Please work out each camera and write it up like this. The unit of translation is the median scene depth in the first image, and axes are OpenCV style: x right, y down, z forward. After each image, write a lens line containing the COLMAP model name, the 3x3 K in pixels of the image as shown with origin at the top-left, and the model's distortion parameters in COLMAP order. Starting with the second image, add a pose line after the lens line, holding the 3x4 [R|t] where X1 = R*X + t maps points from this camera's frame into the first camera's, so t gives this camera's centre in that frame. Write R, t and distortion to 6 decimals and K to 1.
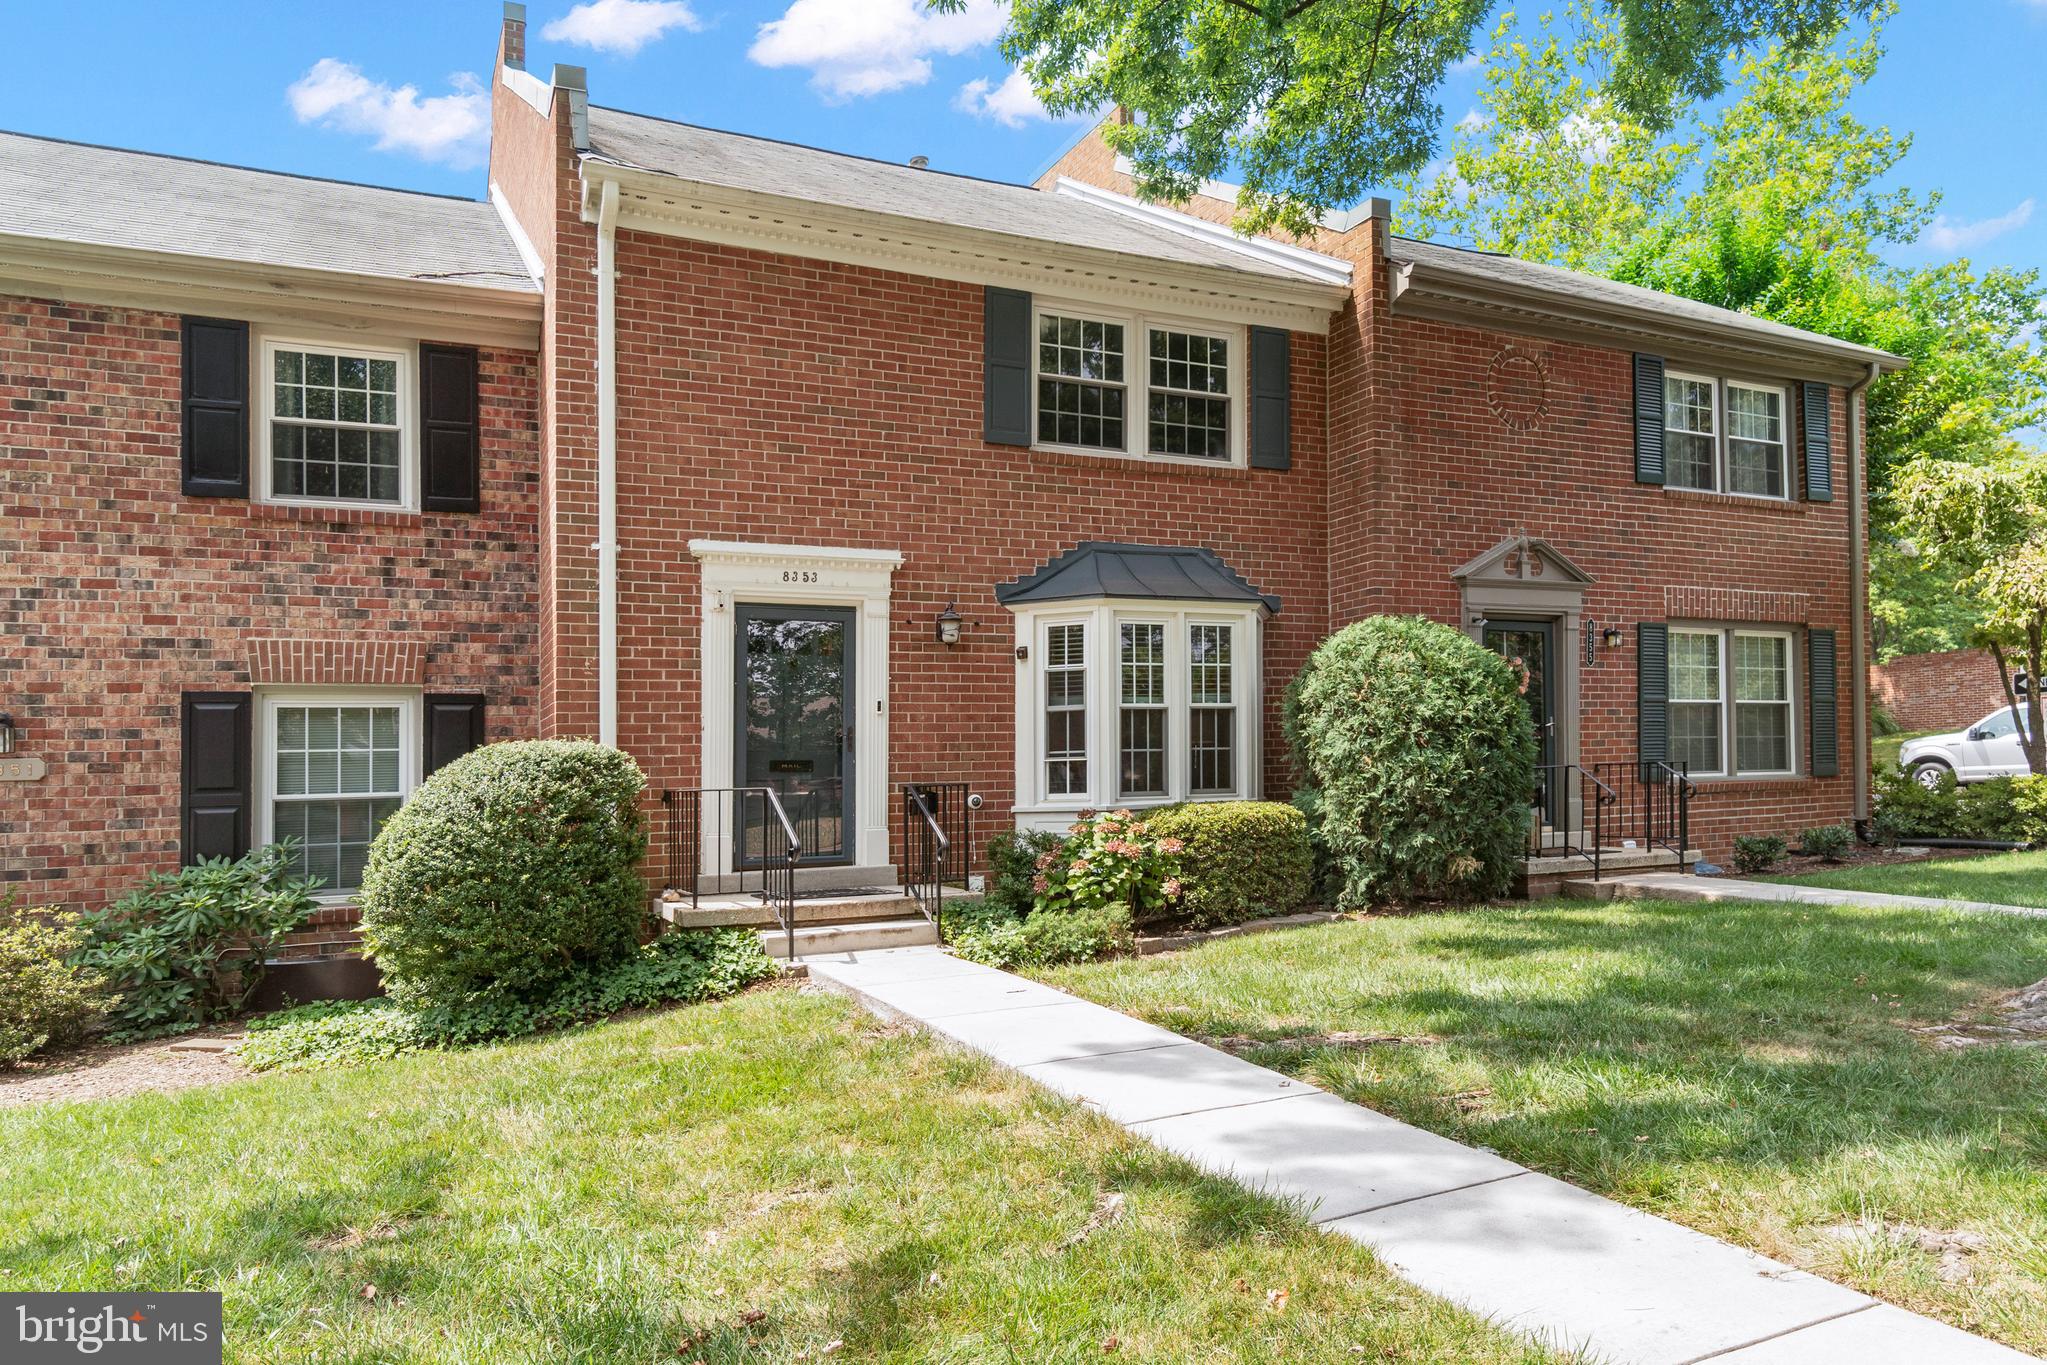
lens RADIAL K [[1296.3, 0, 1018.5], [0, 1296.3, 690.4], [0, 0, 1]] dist [-0.005204, 0.000554]
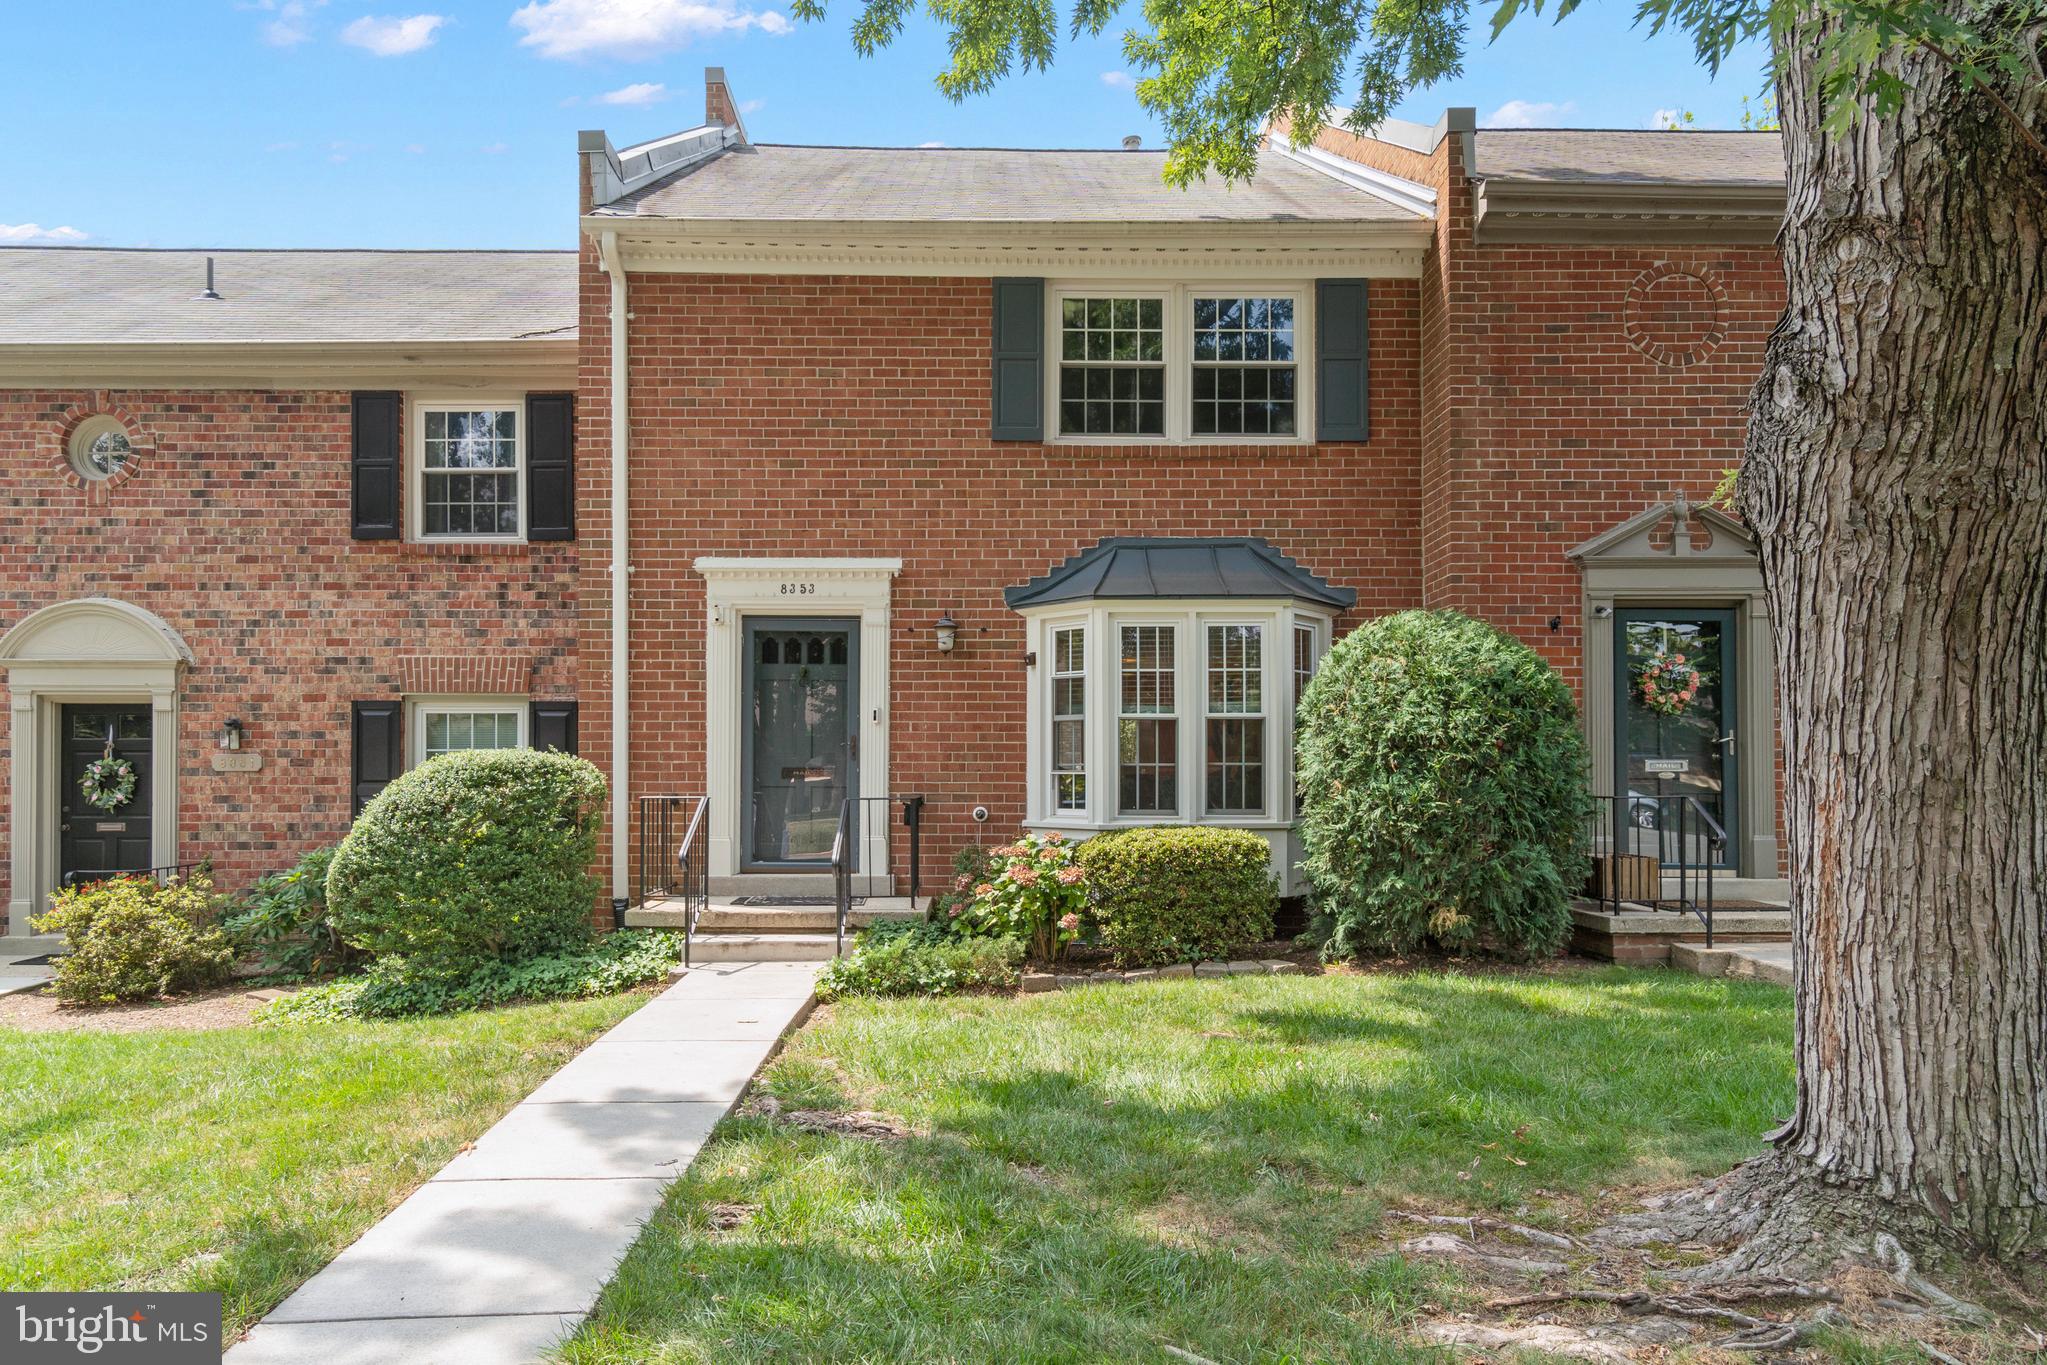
lens RADIAL K [[1296.3, 0, 1021.9], [0, 1296.3, 676.2], [0, 0, 1]] dist [-0.005204, 0.000554]
pose [[0.913109, -0.005234, -0.407683, 0.406906], [0.006415, 0.999978, 0.001529, -0.018914], [0.407666, -0.004012, 0.913122, 0.137747]]
